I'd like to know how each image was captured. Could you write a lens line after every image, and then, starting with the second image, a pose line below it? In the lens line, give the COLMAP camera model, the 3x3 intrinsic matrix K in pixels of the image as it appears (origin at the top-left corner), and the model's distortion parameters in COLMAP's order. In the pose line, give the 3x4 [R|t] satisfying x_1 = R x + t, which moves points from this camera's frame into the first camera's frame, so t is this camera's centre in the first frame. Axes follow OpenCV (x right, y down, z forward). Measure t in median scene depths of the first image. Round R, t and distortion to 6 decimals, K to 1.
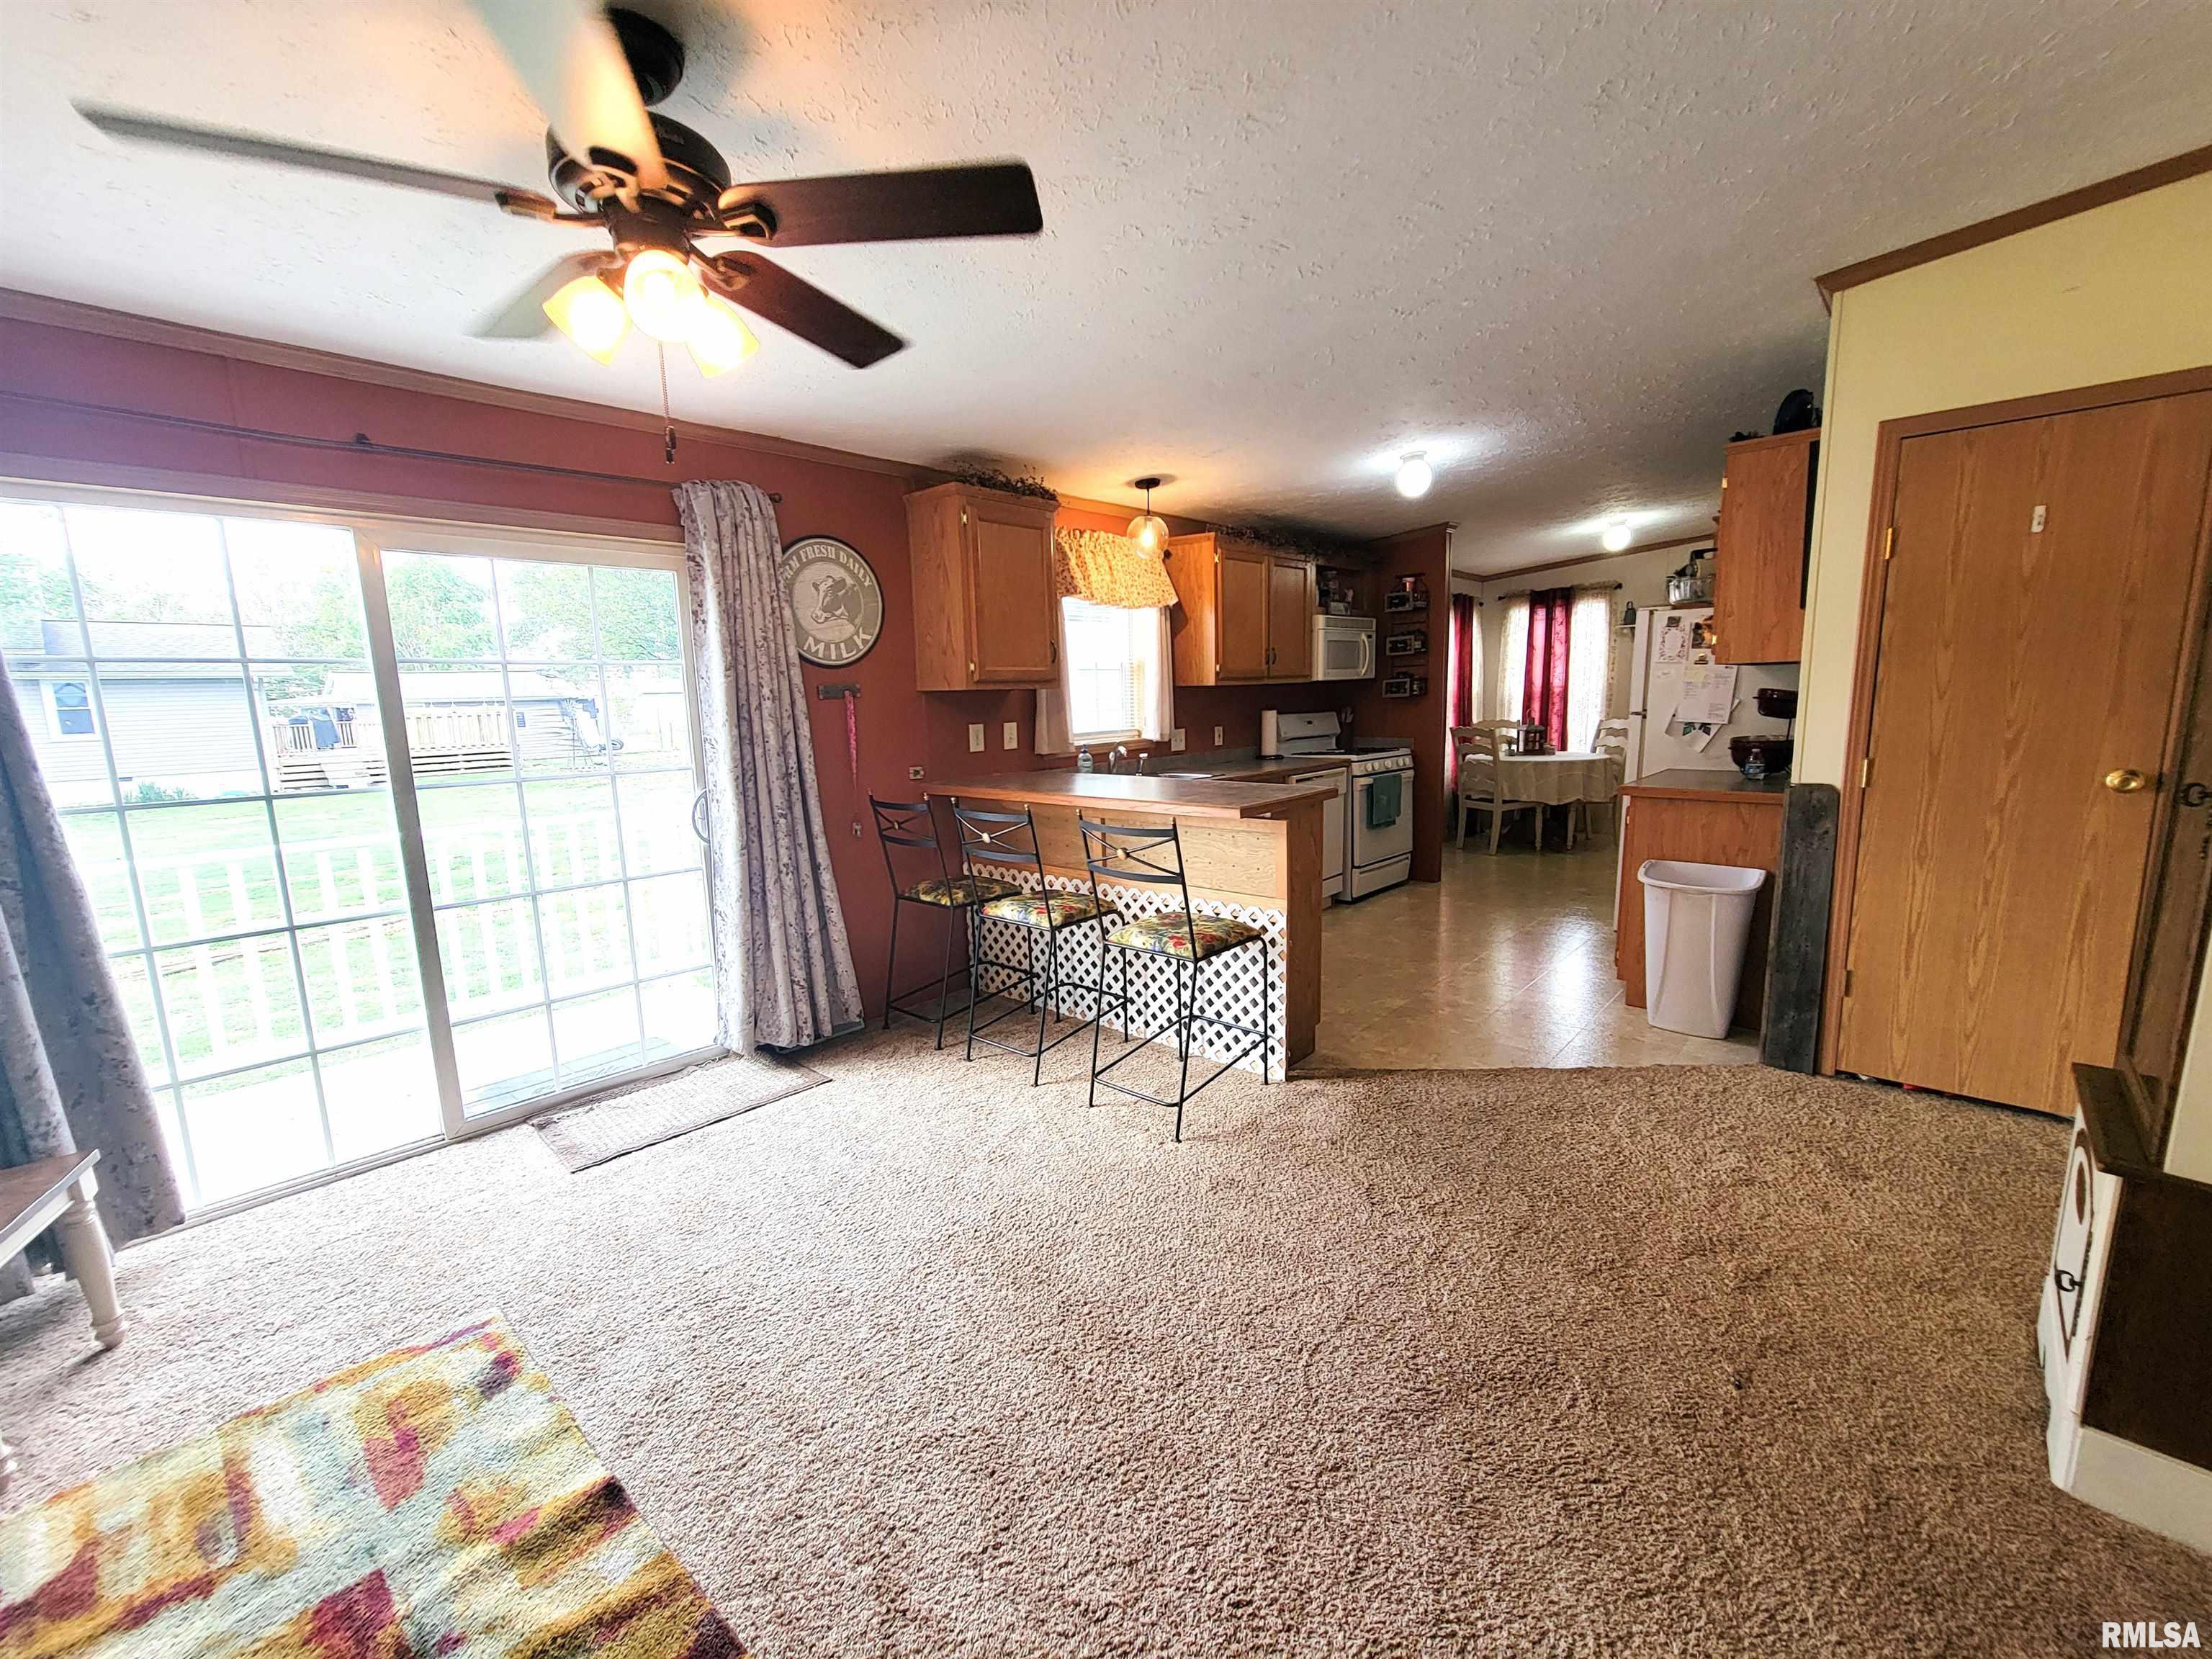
lens RADIAL K [[908.7, 0, 1119.4], [0, 908.7, 837.1], [0, 0, 1]] dist [-0.004711, -0.000330]
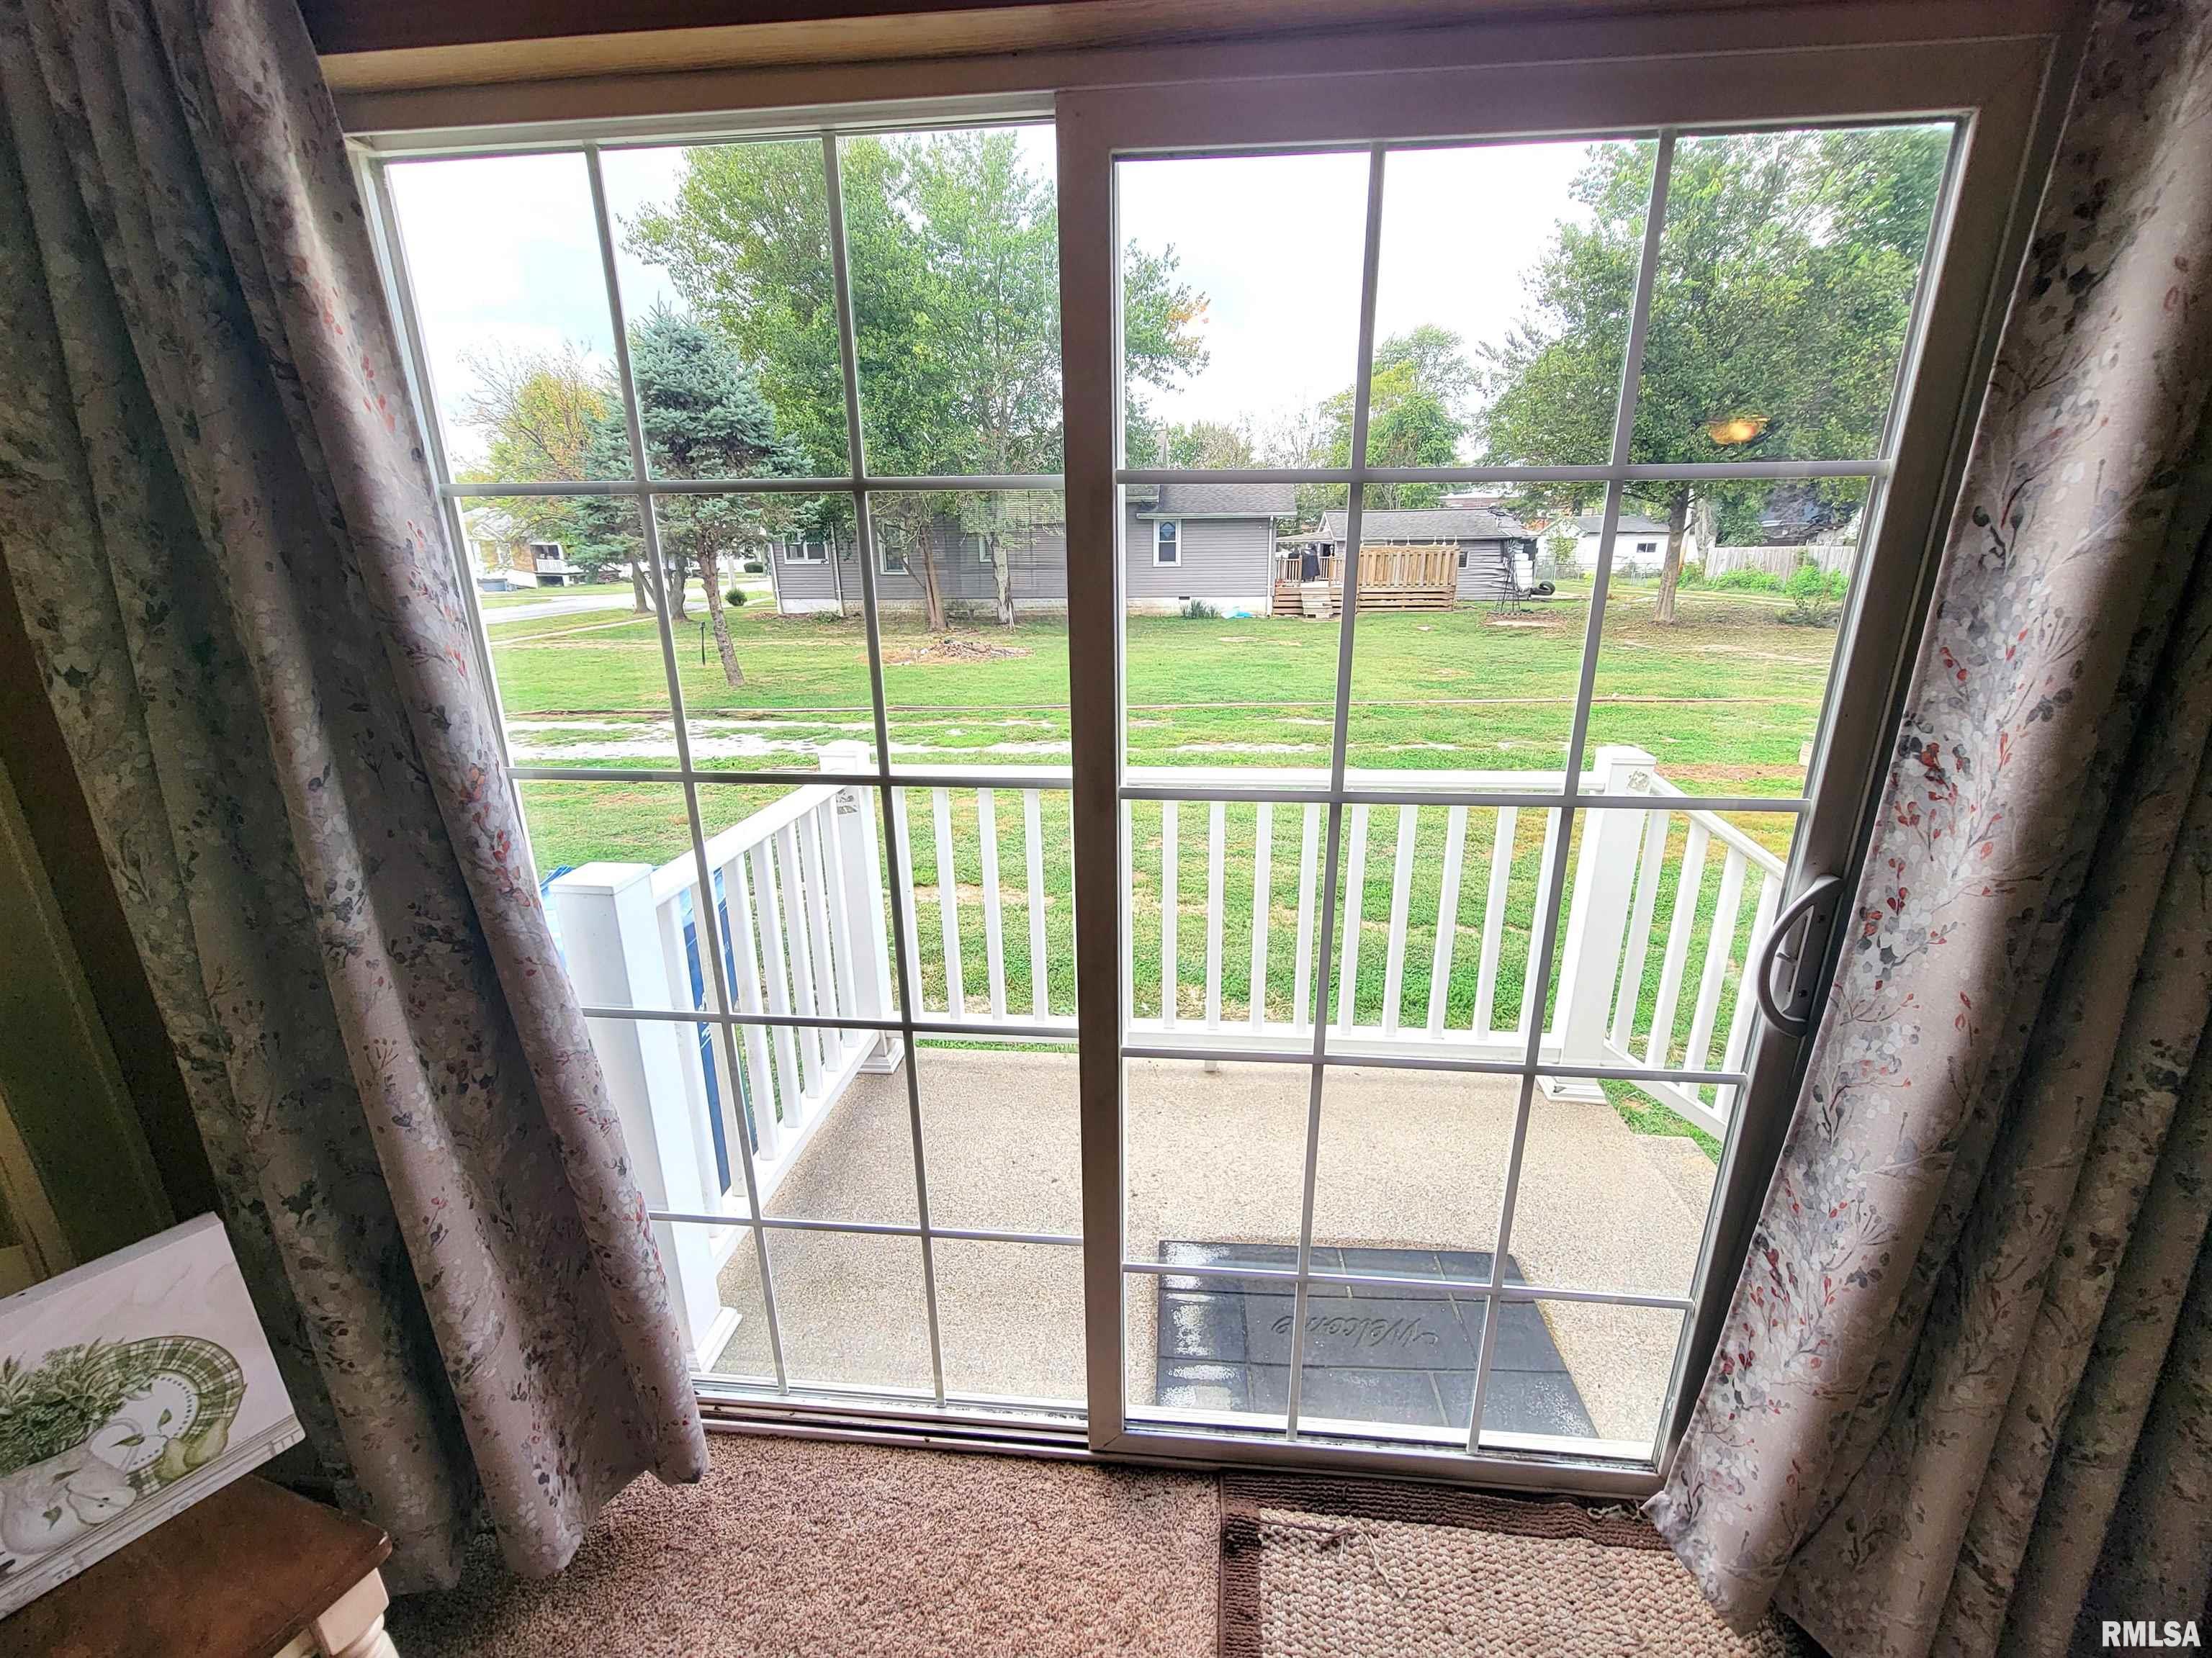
lens RADIAL K [[908.6, 0, 1117.8], [0, 908.6, 832.3], [0, 0, 1]] dist [-0.004711, -0.000330]
pose [[0.595755, 0.260388, -0.759785, -0.363731], [-0.134348, 0.964967, 0.225363, -0.107665], [0.791850, -0.032186, 0.609867, 0.597026]]
